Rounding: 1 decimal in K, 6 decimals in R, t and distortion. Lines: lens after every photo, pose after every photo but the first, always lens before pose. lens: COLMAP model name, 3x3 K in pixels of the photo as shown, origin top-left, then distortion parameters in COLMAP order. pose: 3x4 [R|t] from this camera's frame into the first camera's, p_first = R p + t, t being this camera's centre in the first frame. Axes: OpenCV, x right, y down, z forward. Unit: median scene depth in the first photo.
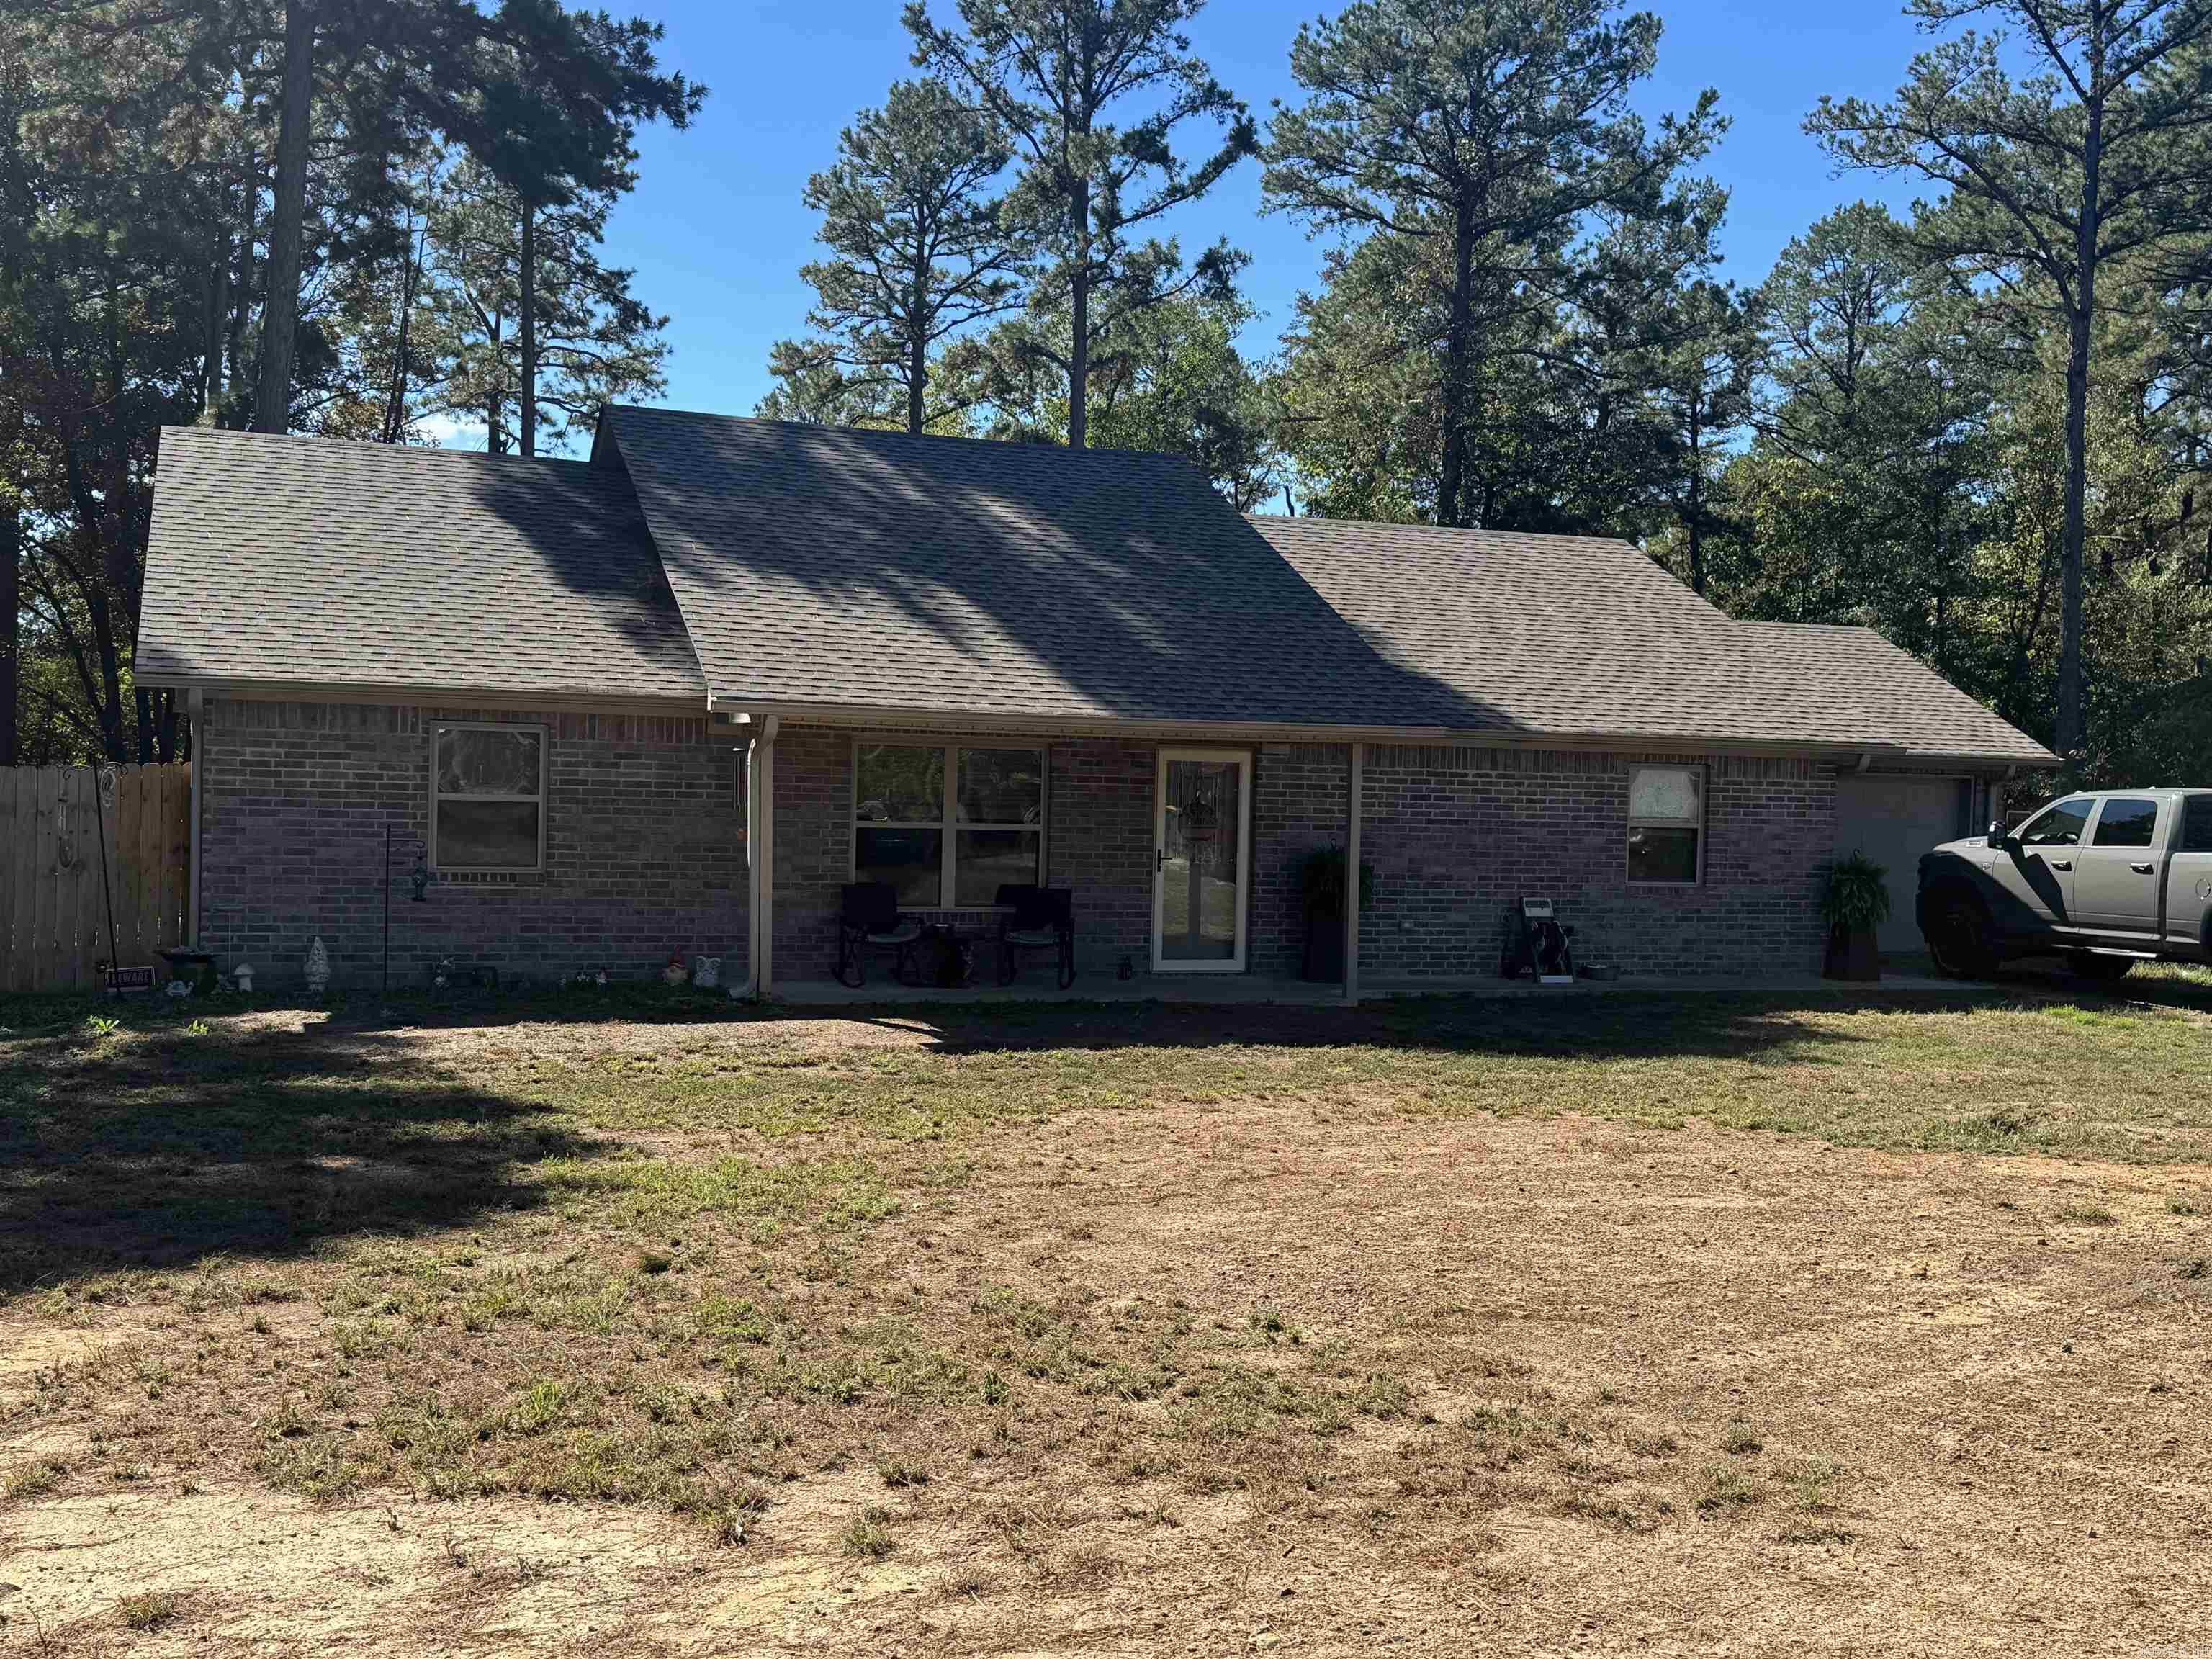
lens RADIAL K [[2304.9, 0, 1114.2], [0, 2304.9, 834.8], [0, 0, 1]] dist [0.072465, 0.000000]
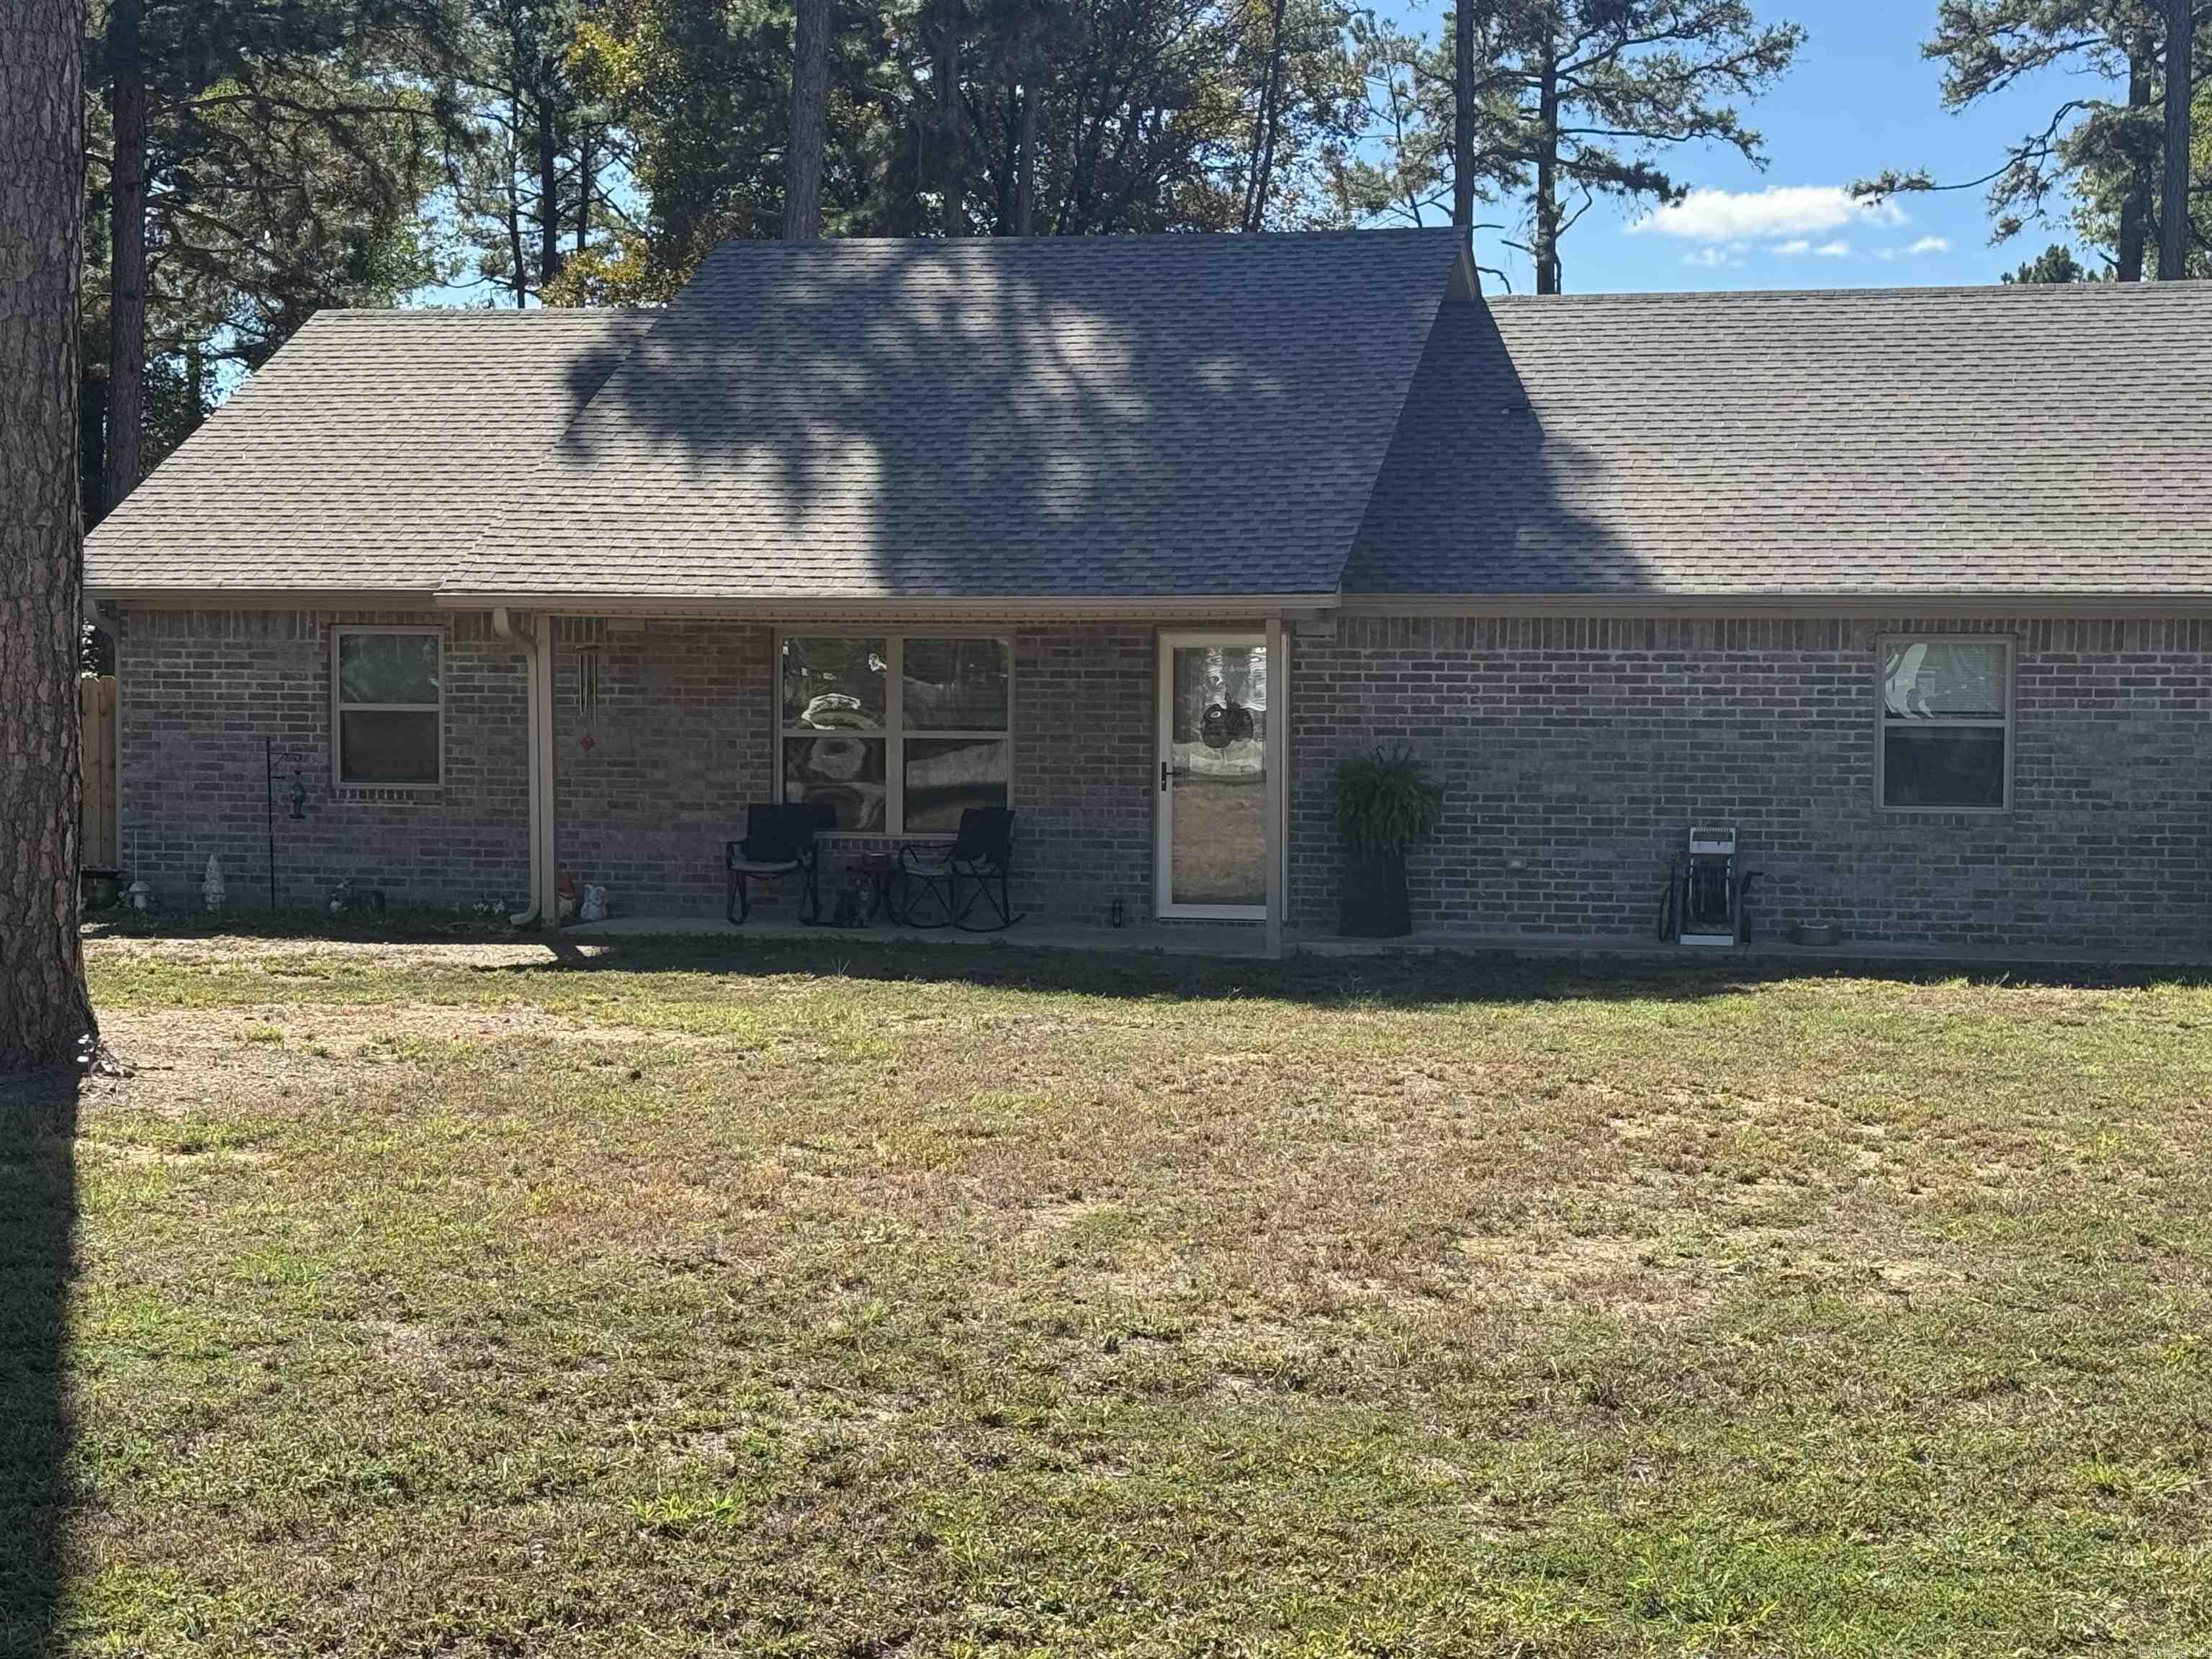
lens RADIAL K [[3903.0, 0, 1091.4], [0, 3903.0, 837.7], [0, 0, 1]] dist [0.167524, 0.000000]
pose [[0.823078, 0.002511, -0.567922, 0.733074], [0.003470, 0.999949, 0.009450, 0.018960], [0.567917, -0.009749, 0.823028, -0.103446]]
